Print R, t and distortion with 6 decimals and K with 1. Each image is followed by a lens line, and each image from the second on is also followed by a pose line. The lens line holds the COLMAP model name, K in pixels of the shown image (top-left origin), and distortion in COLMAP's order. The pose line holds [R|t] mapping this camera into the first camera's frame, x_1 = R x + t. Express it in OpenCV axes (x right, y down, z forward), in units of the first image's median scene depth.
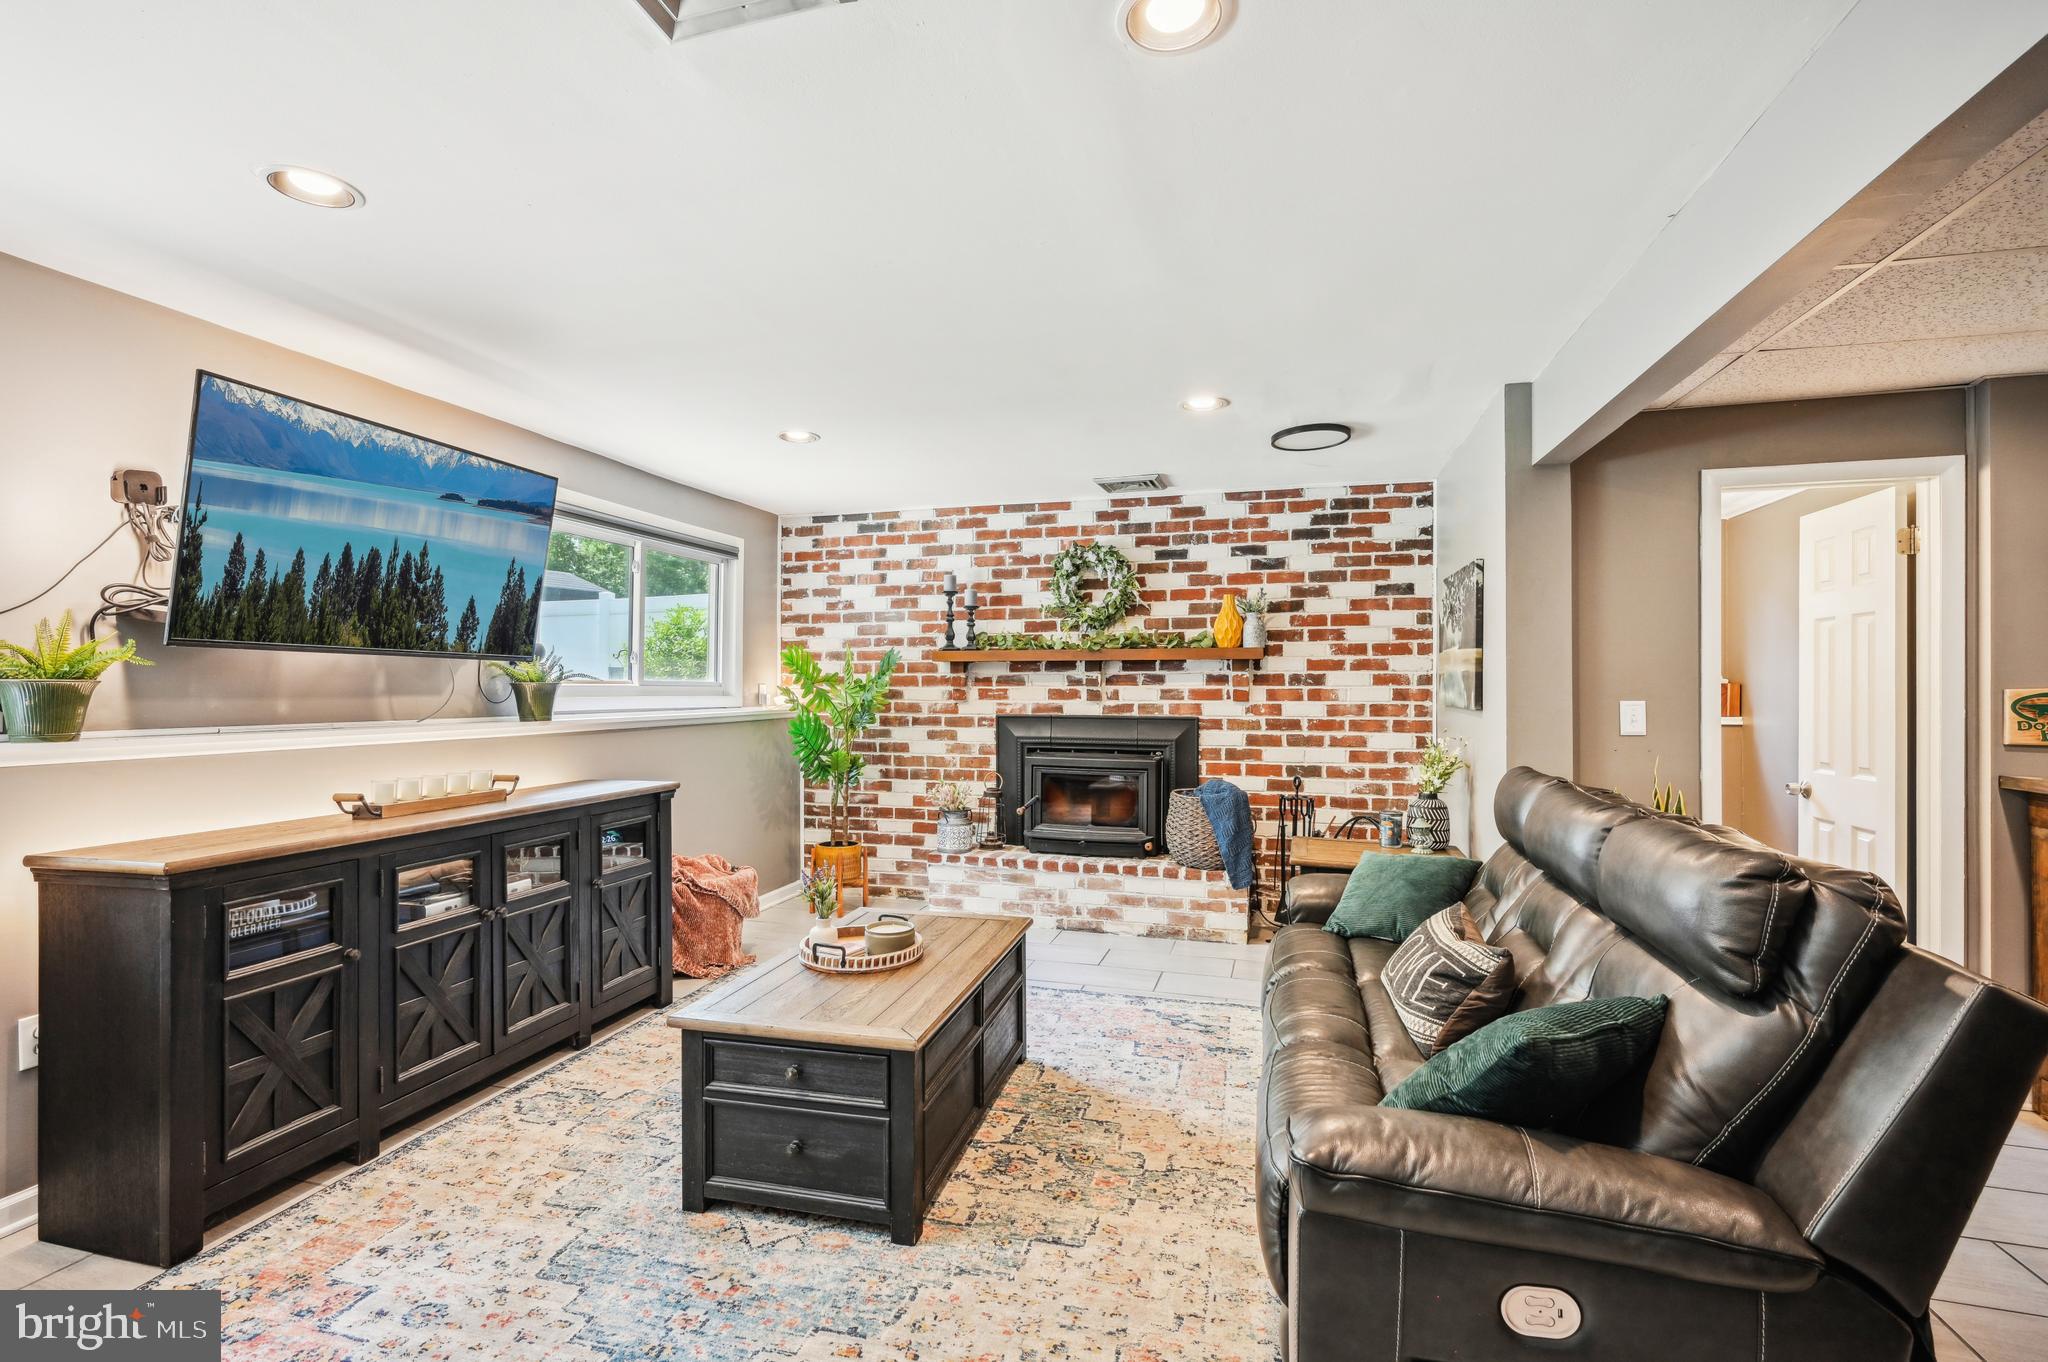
lens RADIAL K [[937.0, 0, 1022.7], [0, 937.0, 685.1], [0, 0, 1]] dist [-0.000457, -0.000027]
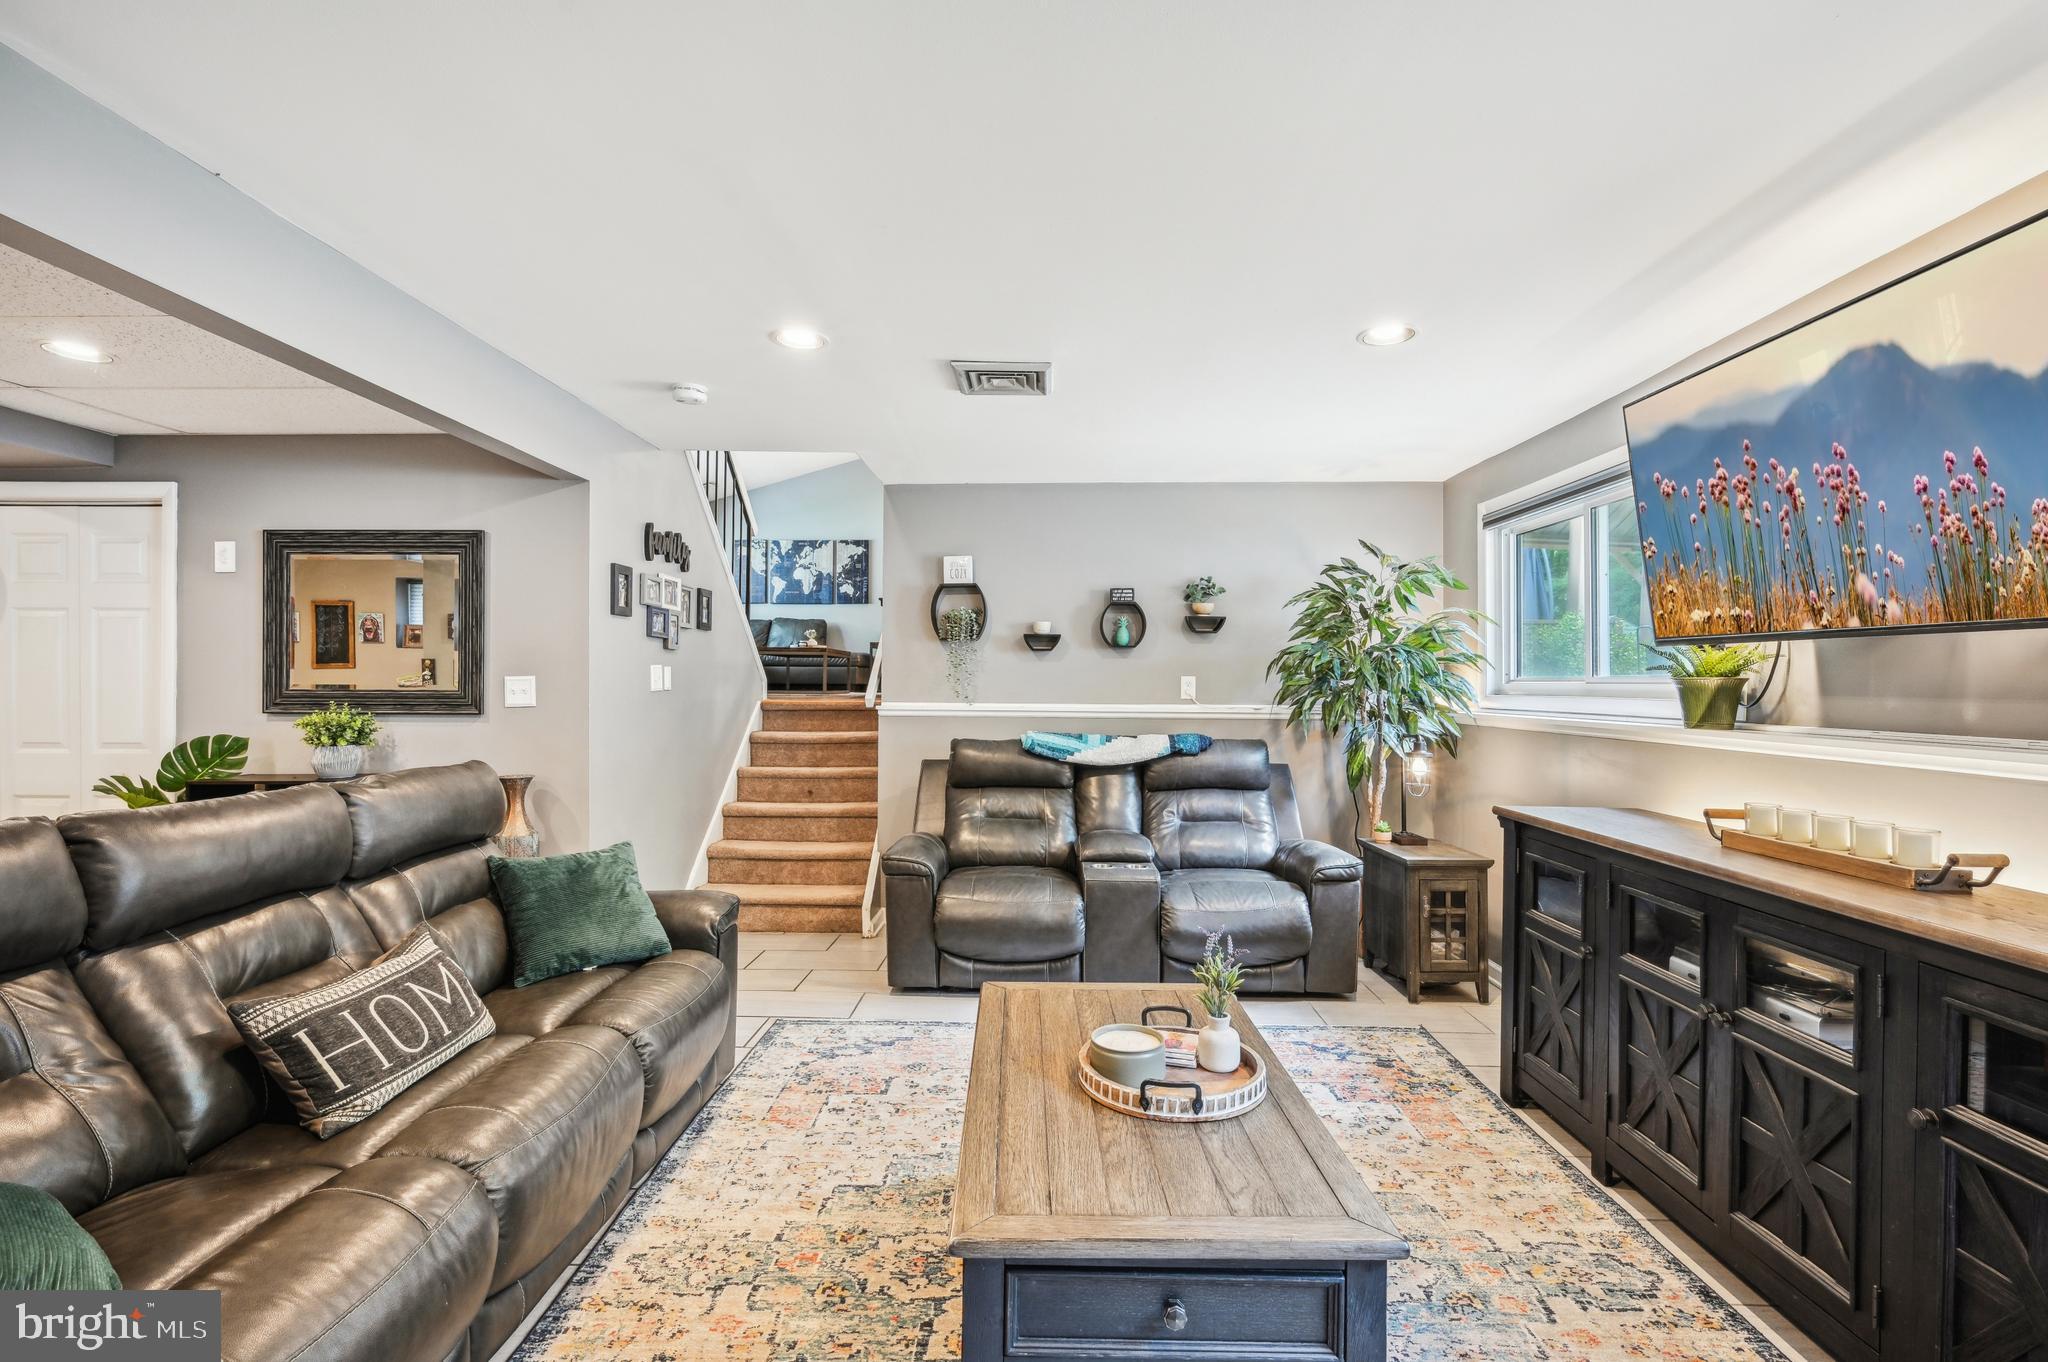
lens RADIAL K [[937.0, 0, 1028.6], [0, 937.0, 684.9], [0, 0, 1]] dist [-0.000457, -0.000027]
pose [[-0.969901, -0.009364, -0.243321, 0.094468], [-0.009000, 0.999956, -0.002609, 0.012142], [0.243334, -0.000340, -0.969942, 1.707568]]
